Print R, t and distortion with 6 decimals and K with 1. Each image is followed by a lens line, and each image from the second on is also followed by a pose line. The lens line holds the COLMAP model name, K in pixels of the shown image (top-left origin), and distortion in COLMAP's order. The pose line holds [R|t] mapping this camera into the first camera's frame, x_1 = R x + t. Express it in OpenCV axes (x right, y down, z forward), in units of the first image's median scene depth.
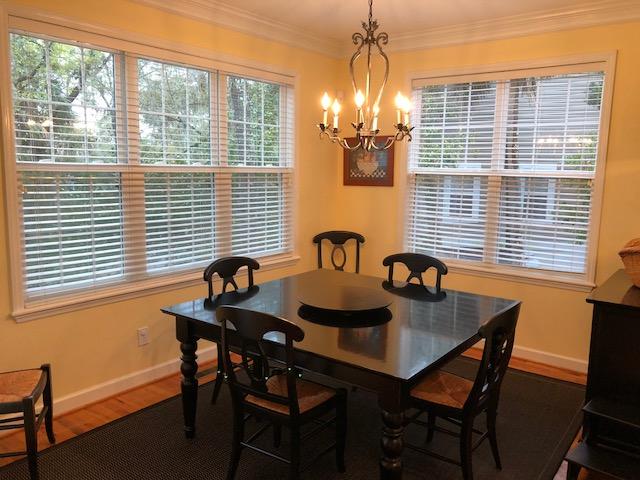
lens RADIAL K [[521.8, 0, 320.0], [0, 521.8, 240.0], [0, 0, 1]] dist [0.013000, 0.000159]
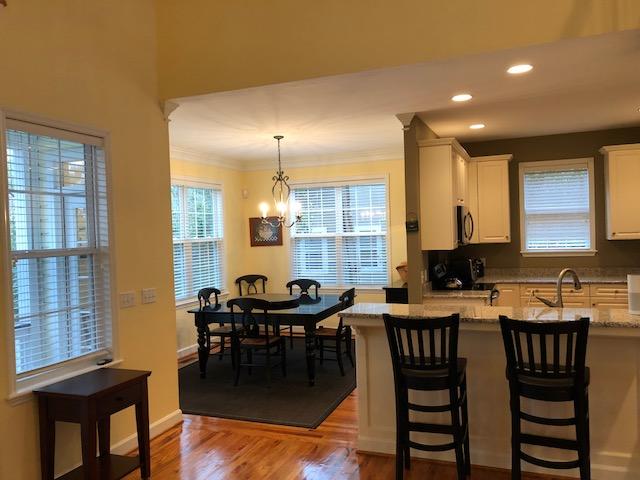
lens RADIAL K [[521.8, 0, 320.0], [0, 521.8, 240.0], [0, 0, 1]] dist [0.013000, 0.000159]
pose [[0.957589, -0.057743, 0.282291, -0.235802], [0.092737, 0.989348, -0.112209, 0.086897], [-0.272805, 0.133629, 0.952744, -0.693081]]
